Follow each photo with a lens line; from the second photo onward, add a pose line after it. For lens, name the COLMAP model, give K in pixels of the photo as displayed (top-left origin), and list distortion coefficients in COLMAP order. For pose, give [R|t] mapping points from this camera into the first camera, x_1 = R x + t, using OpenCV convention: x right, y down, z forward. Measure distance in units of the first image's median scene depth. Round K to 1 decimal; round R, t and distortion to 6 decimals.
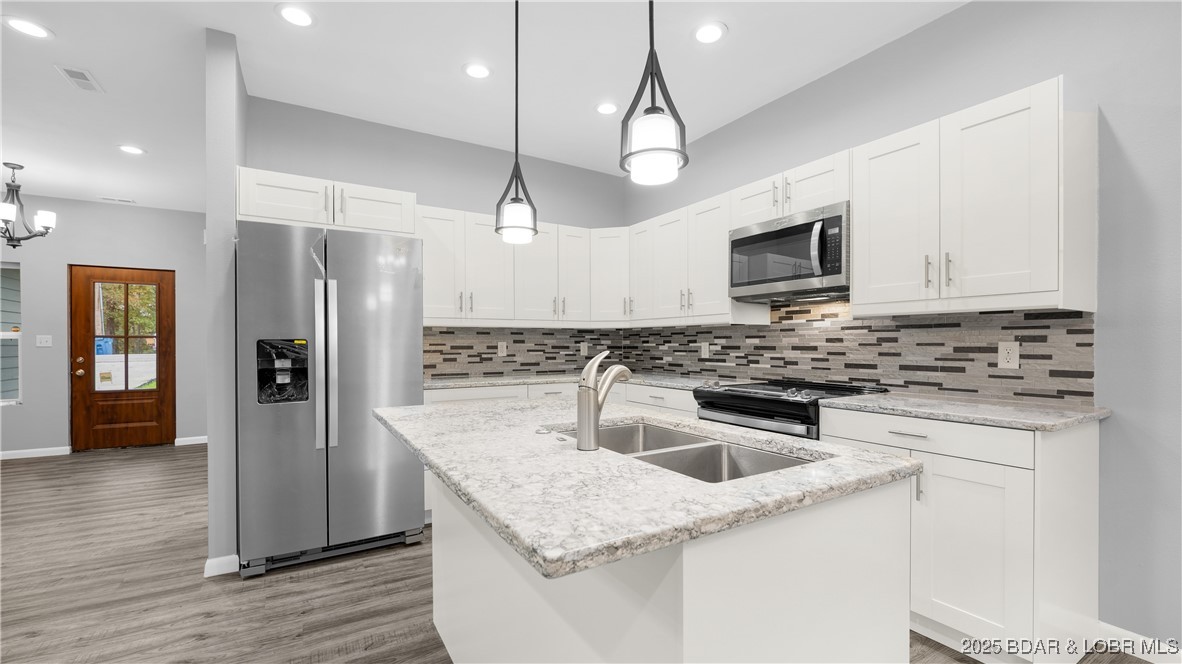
lens RADIAL K [[481.1, 0, 573.0], [0, 481.1, 355.6], [0, 0, 1]] dist [-0.013842, 0.001754]
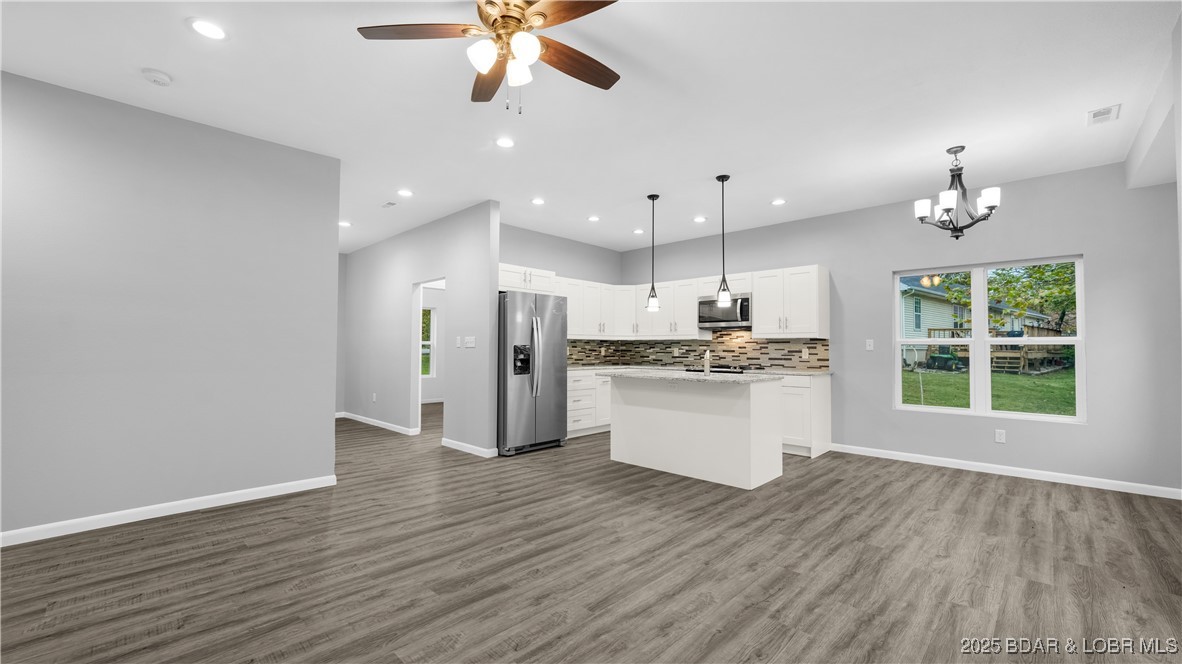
lens RADIAL K [[481.1, 0, 566.9], [0, 481.1, 355.6], [0, 0, 1]] dist [-0.013842, 0.001754]
pose [[0.969809, 0.002353, 0.243853, -0.743239], [-0.000066, 0.999956, -0.009385, 0.025230], [-0.243864, 0.009086, 0.969767, -0.915792]]
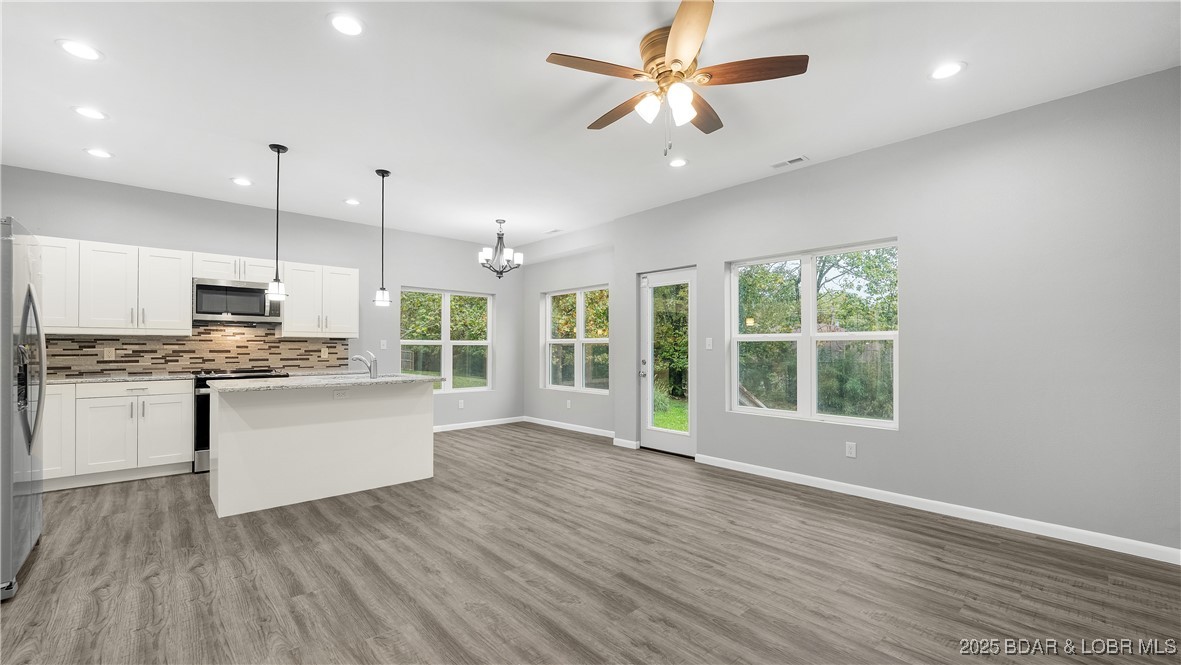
lens RADIAL K [[480.7, 0, 593.0], [0, 480.7, 343.7], [0, 0, 1]] dist [-0.013842, 0.001754]
pose [[-0.223367, 0.013726, 0.974638, -1.429444], [0.026688, 0.999612, -0.007962, 0.006362], [-0.974369, 0.024233, -0.223647, 0.071663]]
